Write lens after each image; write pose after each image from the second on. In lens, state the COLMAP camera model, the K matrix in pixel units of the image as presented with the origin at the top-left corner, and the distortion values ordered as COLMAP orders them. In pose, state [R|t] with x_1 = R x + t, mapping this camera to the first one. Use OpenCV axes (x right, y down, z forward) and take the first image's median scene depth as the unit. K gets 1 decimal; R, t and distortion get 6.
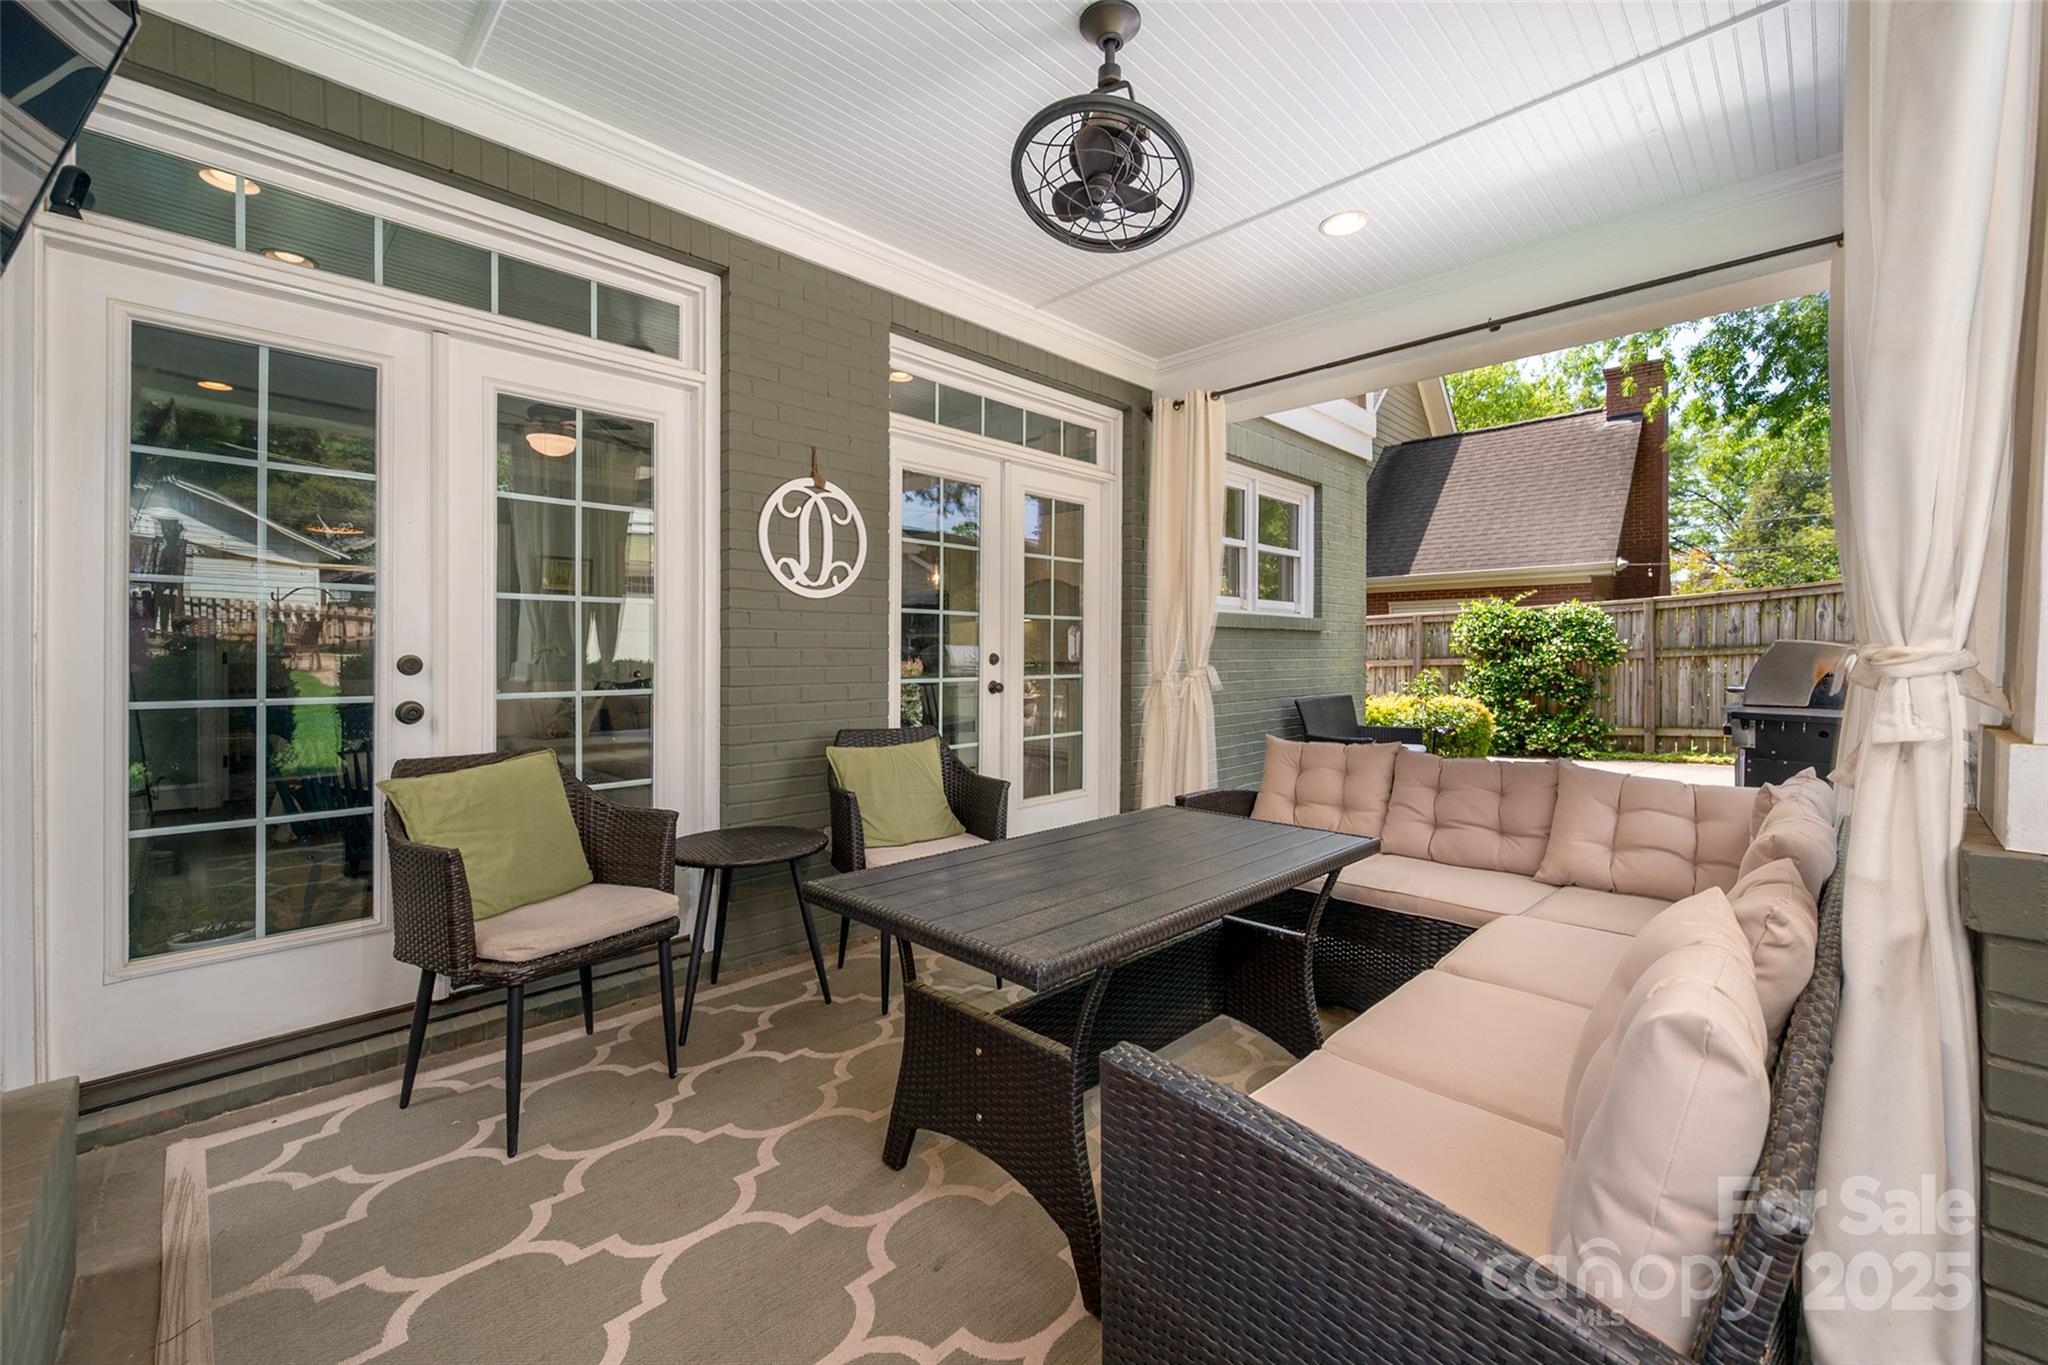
lens RADIAL K [[827.5, 0, 1036.7], [0, 827.5, 658.8], [0, 0, 1]] dist [-0.000154, -0.000141]
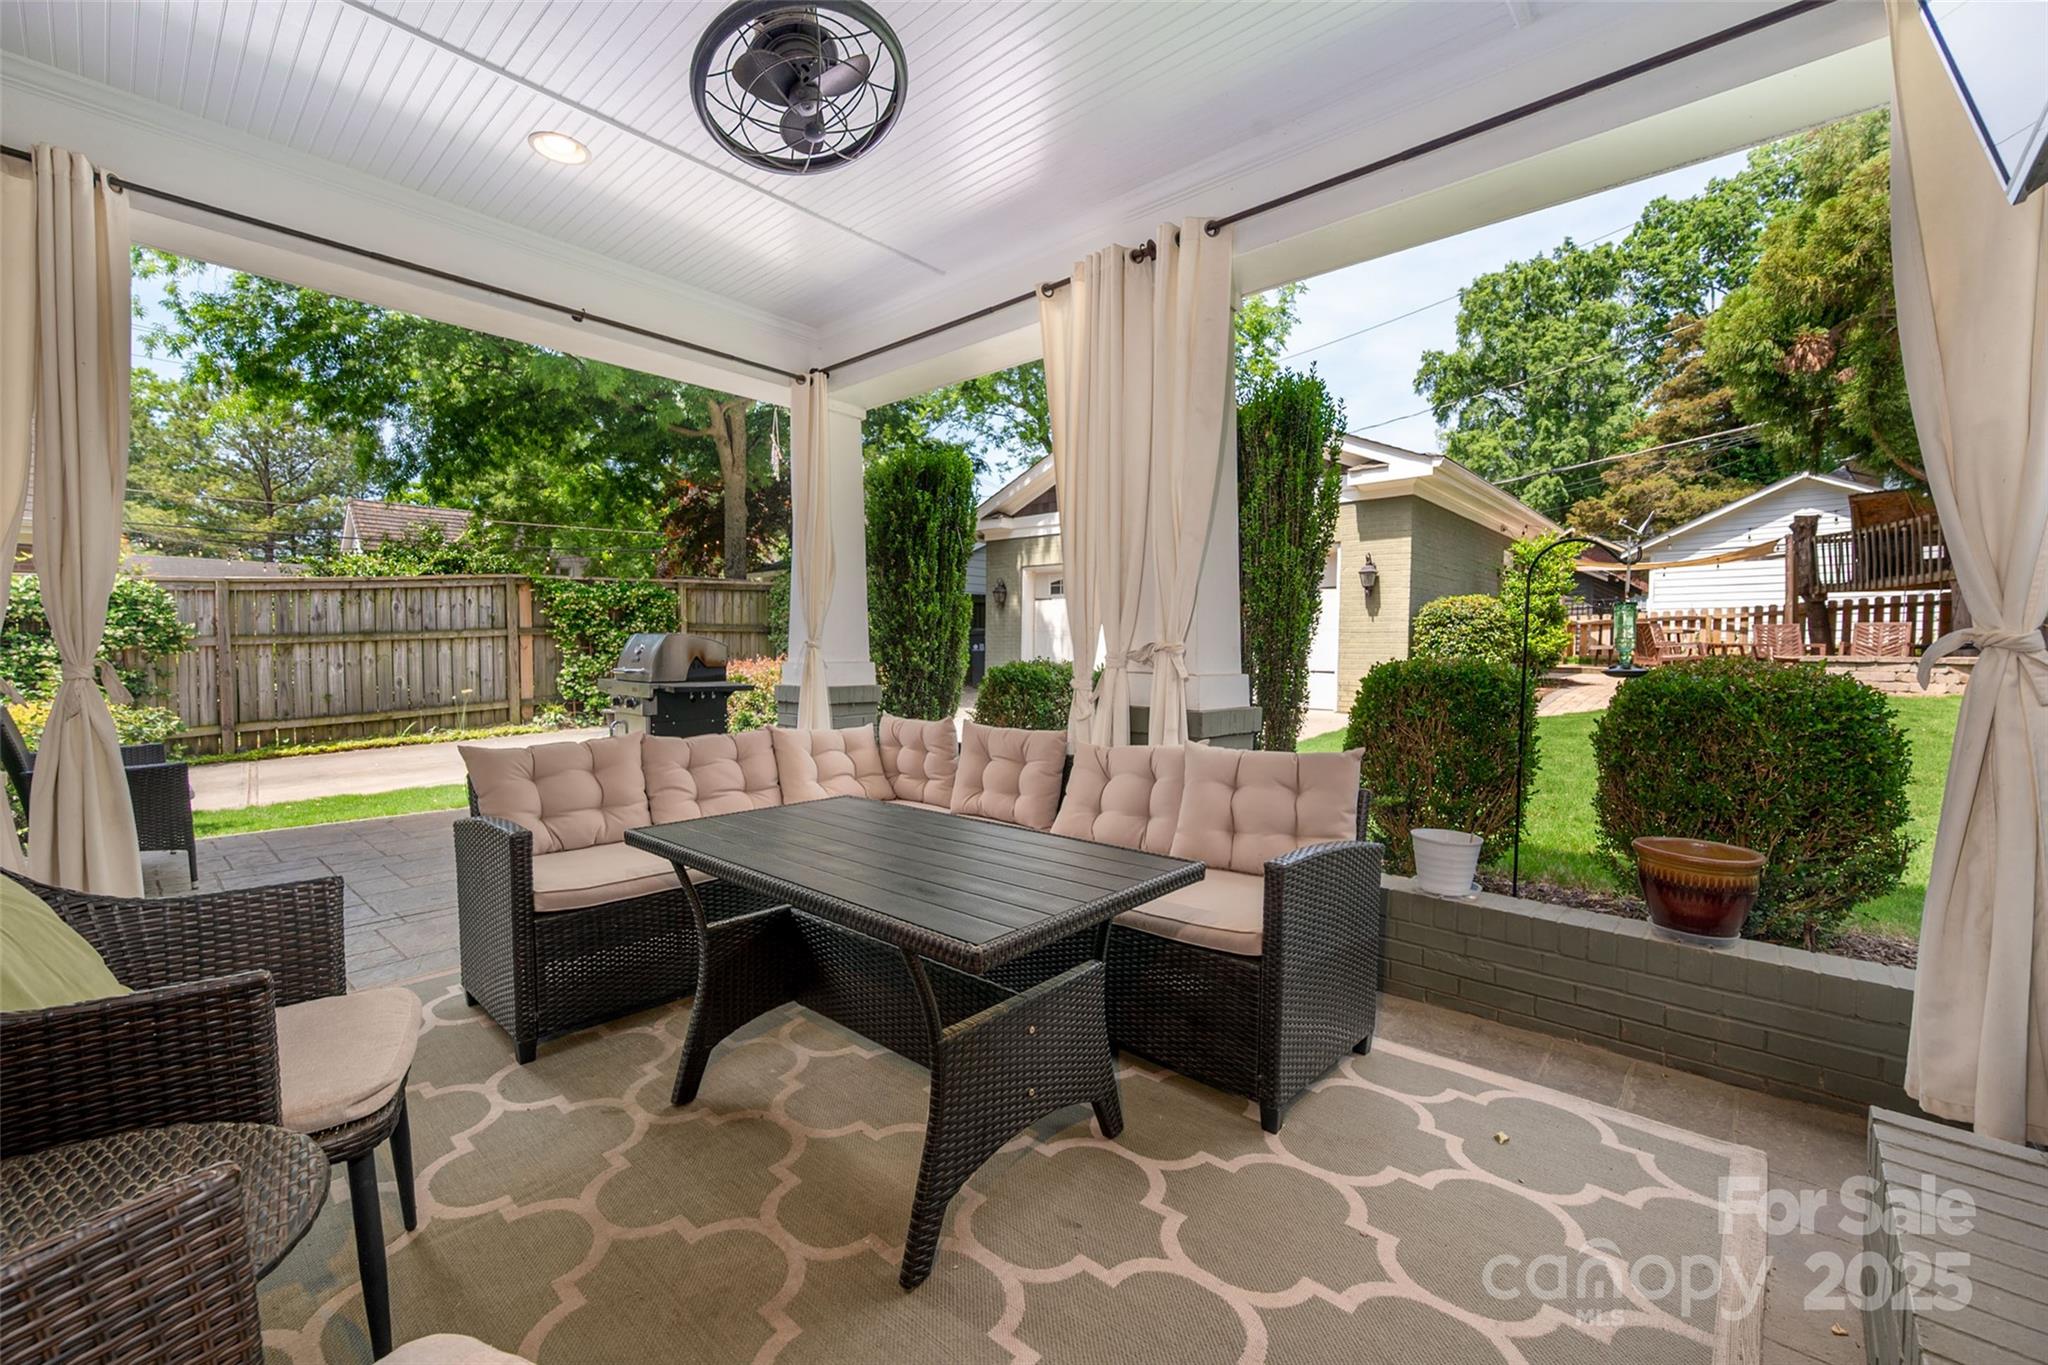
lens RADIAL K [[826.9, 0, 1036.5], [0, 826.9, 681.7], [0, 0, 1]] dist [0.002667, 0.000290]
pose [[-0.048911, -0.041198, 0.997953, -0.193352], [-0.000141, 0.999149, 0.041240, 0.000971], [-0.998803, 0.001877, -0.048875, 0.188079]]
